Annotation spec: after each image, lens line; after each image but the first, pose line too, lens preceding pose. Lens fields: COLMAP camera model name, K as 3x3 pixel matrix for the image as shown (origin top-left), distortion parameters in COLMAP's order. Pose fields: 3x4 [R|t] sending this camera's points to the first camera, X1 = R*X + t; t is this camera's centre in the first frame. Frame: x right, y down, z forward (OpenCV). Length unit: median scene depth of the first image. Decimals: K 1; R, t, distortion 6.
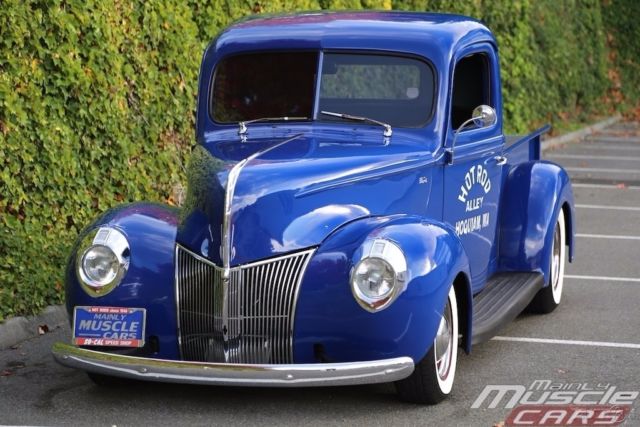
lens RADIAL K [[1557.6, 0, 293.8], [0, 1557.6, 184.5], [0, 0, 1]] dist [0.415006, 0.000000]
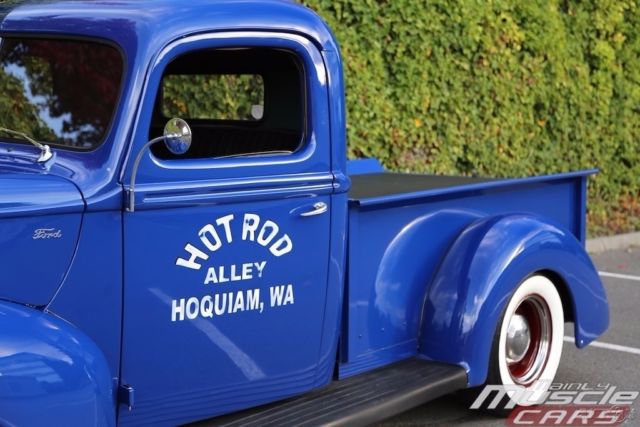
lens RADIAL K [[1057.8, 0, 323.8], [0, 1057.8, 216.0], [0, 0, 1]] dist [0.139696, 0.000000]
pose [[0.922536, 0.046972, -0.383042, 0.324675], [-0.045636, 0.998879, 0.012581, -0.018761], [0.383204, 0.005874, 0.923645, 0.612497]]
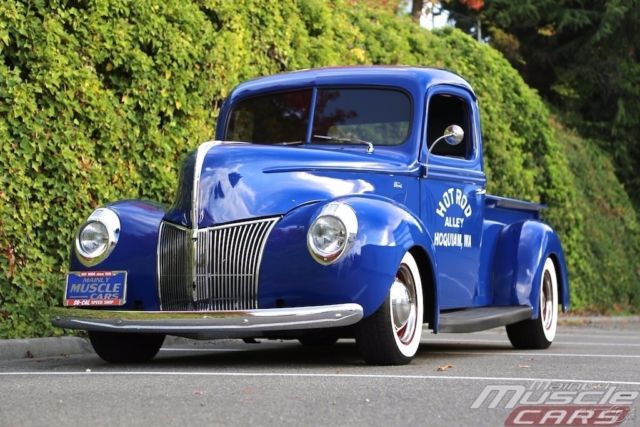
lens RADIAL K [[1125.3, 0, 314.5], [0, 1125.3, 212.8], [0, 0, 1]] dist [0.185931, 0.000000]
pose [[0.995188, -0.015159, -0.096804, 0.095306], [0.000785, 0.989161, -0.146833, 0.128763], [0.097980, 0.146050, 0.984413, 0.181573]]
